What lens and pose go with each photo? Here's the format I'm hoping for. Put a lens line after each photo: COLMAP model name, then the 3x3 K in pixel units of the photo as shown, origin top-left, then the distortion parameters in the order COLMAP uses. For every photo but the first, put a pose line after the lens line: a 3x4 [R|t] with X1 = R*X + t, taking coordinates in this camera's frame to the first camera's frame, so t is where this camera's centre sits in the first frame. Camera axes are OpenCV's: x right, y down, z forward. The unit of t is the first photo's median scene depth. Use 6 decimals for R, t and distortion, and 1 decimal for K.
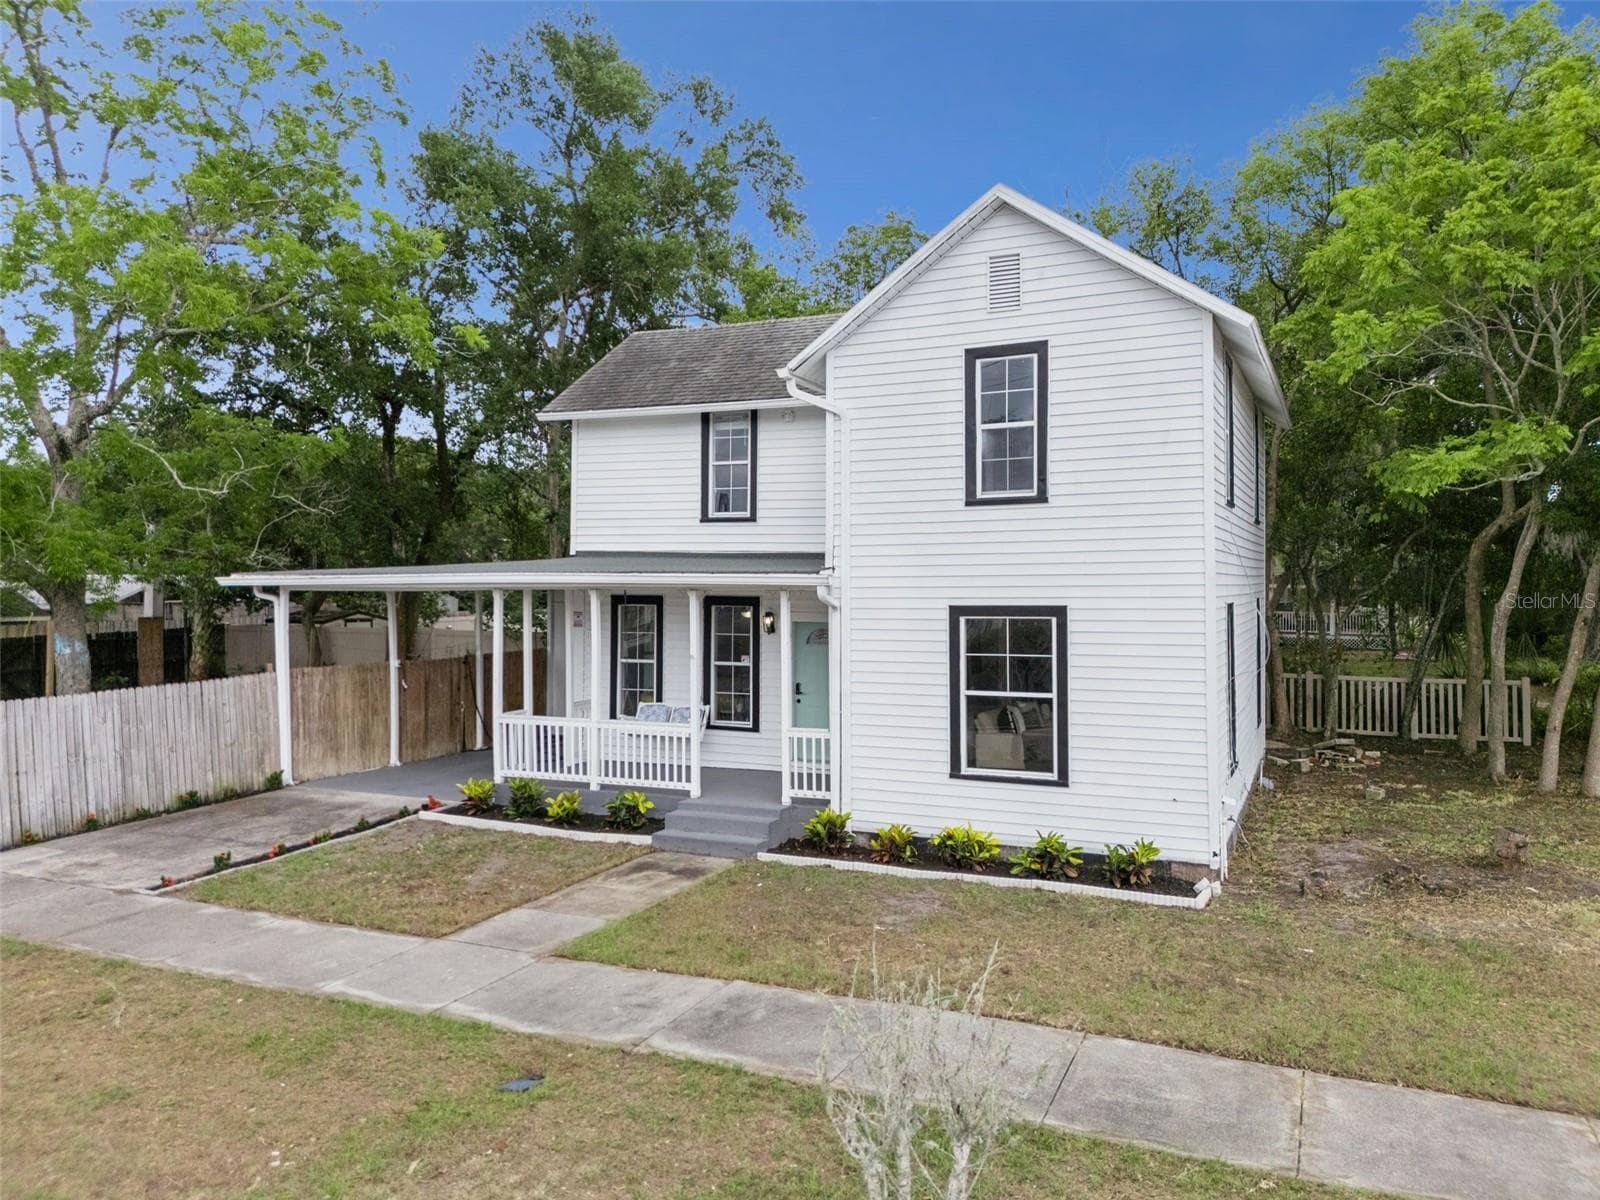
lens RADIAL K [[1166.7, 0, 795.6], [0, 1166.7, 590.0], [0, 0, 1]] dist [0.081543, -0.092637]
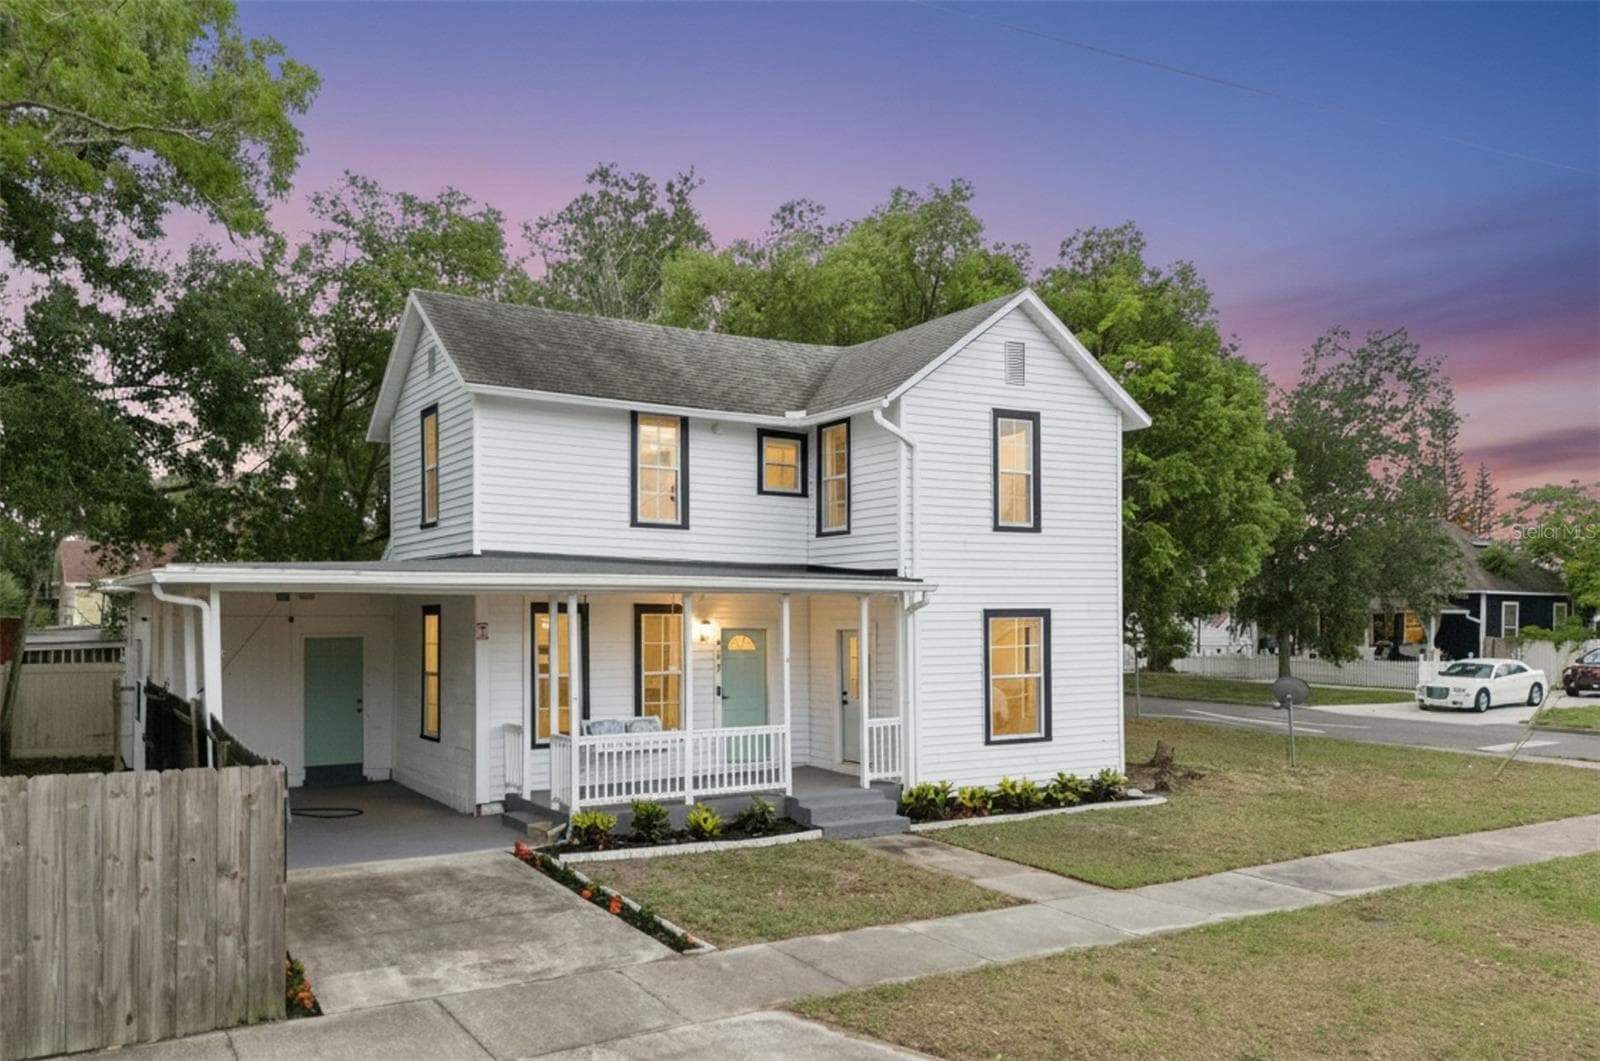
lens RADIAL K [[1297.1, 0, 739.6], [0, 1297.1, 635.1], [0, 0, 1]] dist [0.071038, 0.000169]
pose [[0.553855, -0.017125, 0.832437, -1.062203], [0.000686, 0.999798, 0.020111, 0.011260], [-0.832613, -0.010568, 0.553754, 0.391272]]
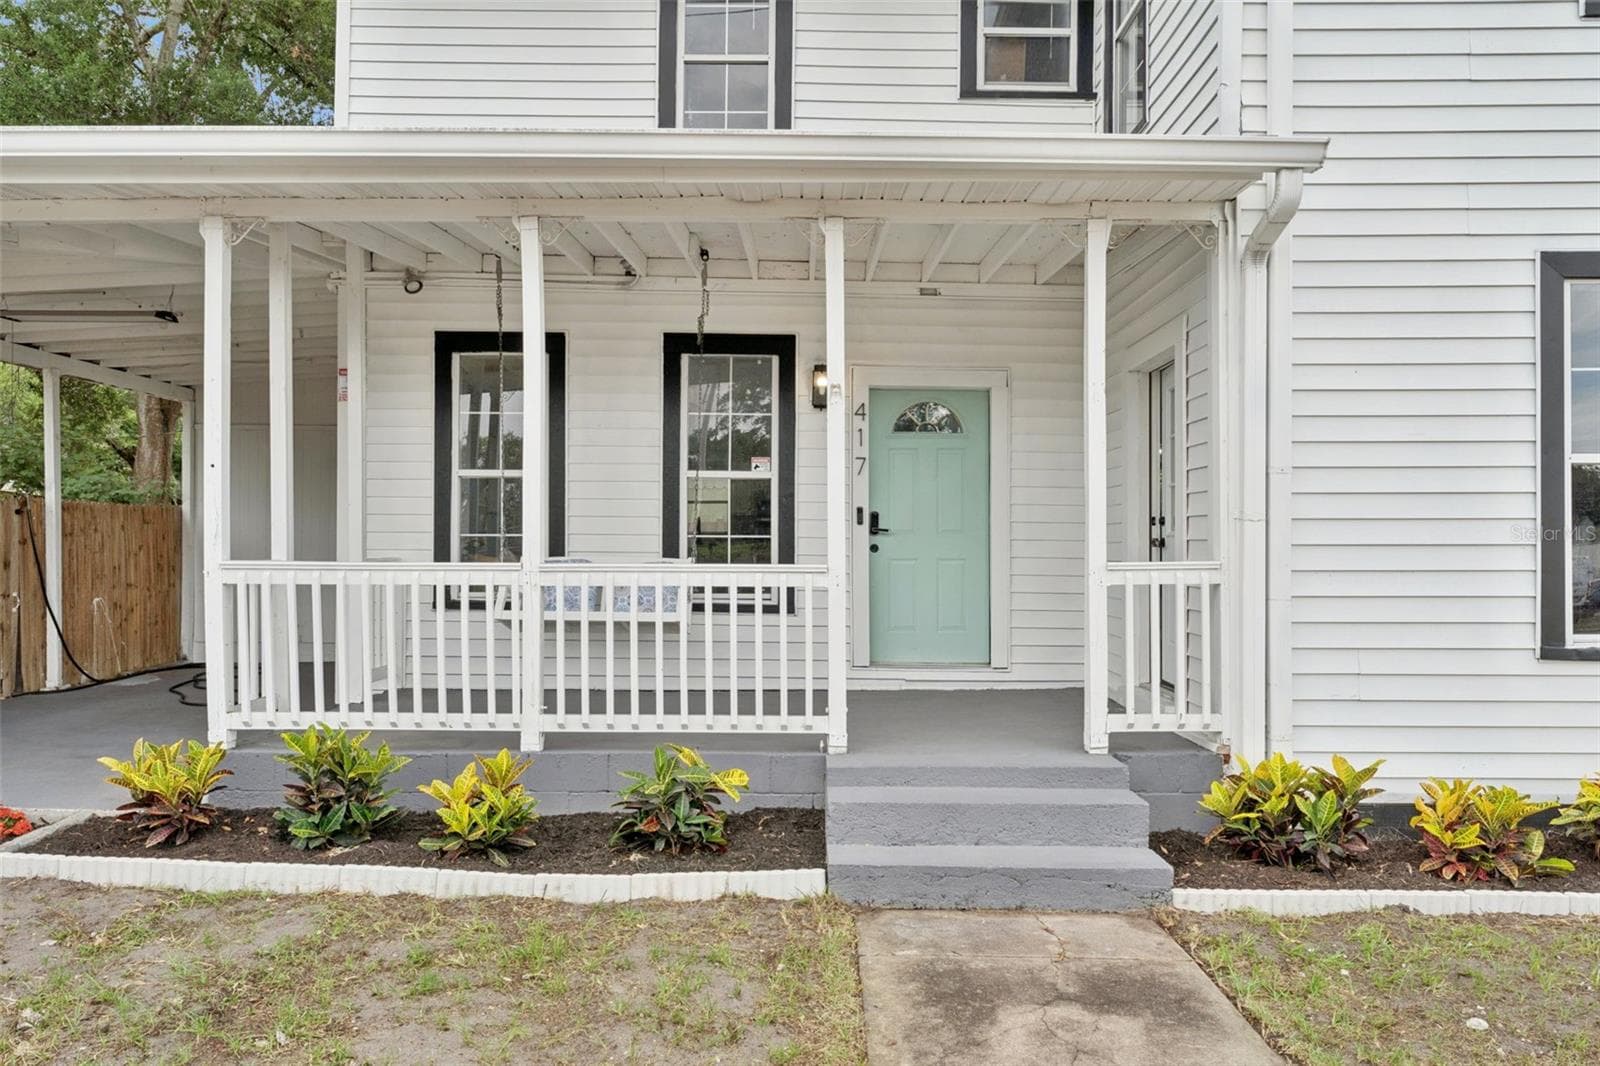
lens RADIAL K [[1066.8, 0, 804.0], [0, 1066.8, 563.9], [0, 0, 1]] dist [0.000122, -0.000584]
pose [[0.914584, -0.001254, 0.404395, -0.238642], [-0.006100, 0.999839, 0.016897, 0.107618], [-0.404351, -0.017921, 0.914428, 0.673380]]
